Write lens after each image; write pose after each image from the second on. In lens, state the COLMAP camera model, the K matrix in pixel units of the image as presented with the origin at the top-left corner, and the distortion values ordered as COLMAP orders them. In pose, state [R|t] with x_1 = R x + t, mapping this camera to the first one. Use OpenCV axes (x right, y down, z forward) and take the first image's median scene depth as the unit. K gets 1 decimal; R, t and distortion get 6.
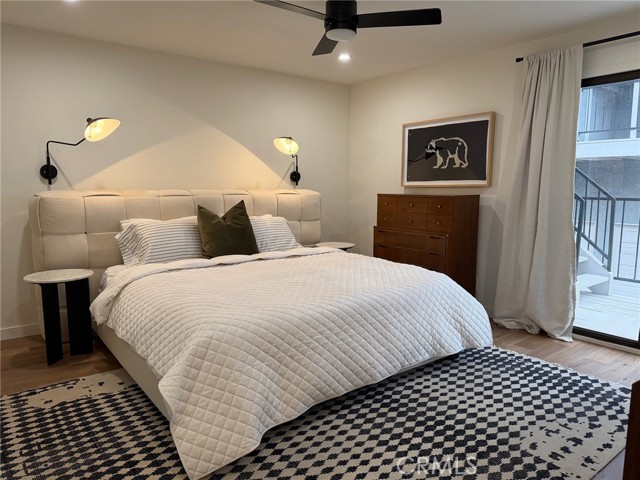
lens RADIAL K [[447.6, 0, 322.6], [0, 447.6, 240.0], [0, 0, 1]] dist [0.081854, -0.108968]
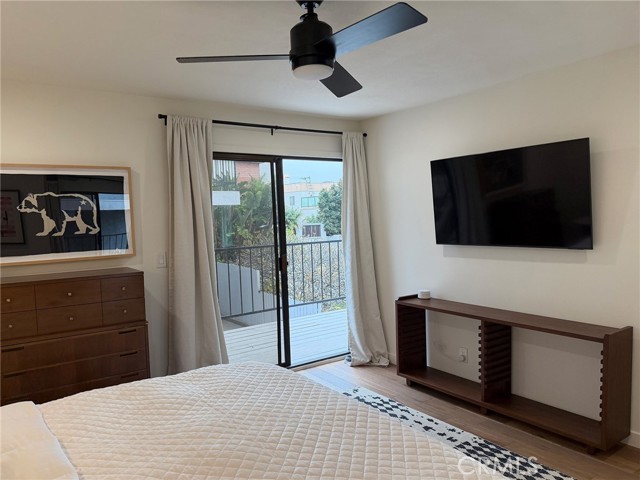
lens RADIAL K [[459.2, 0, 321.7], [0, 459.2, 241.0], [0, 0, 1]] dist [0.051410, -0.084150]
pose [[0.048955, -0.059648, 0.997018, -0.462243], [0.157059, 0.986256, 0.051292, -0.137895], [-0.986375, 0.154080, 0.057650, 0.626086]]
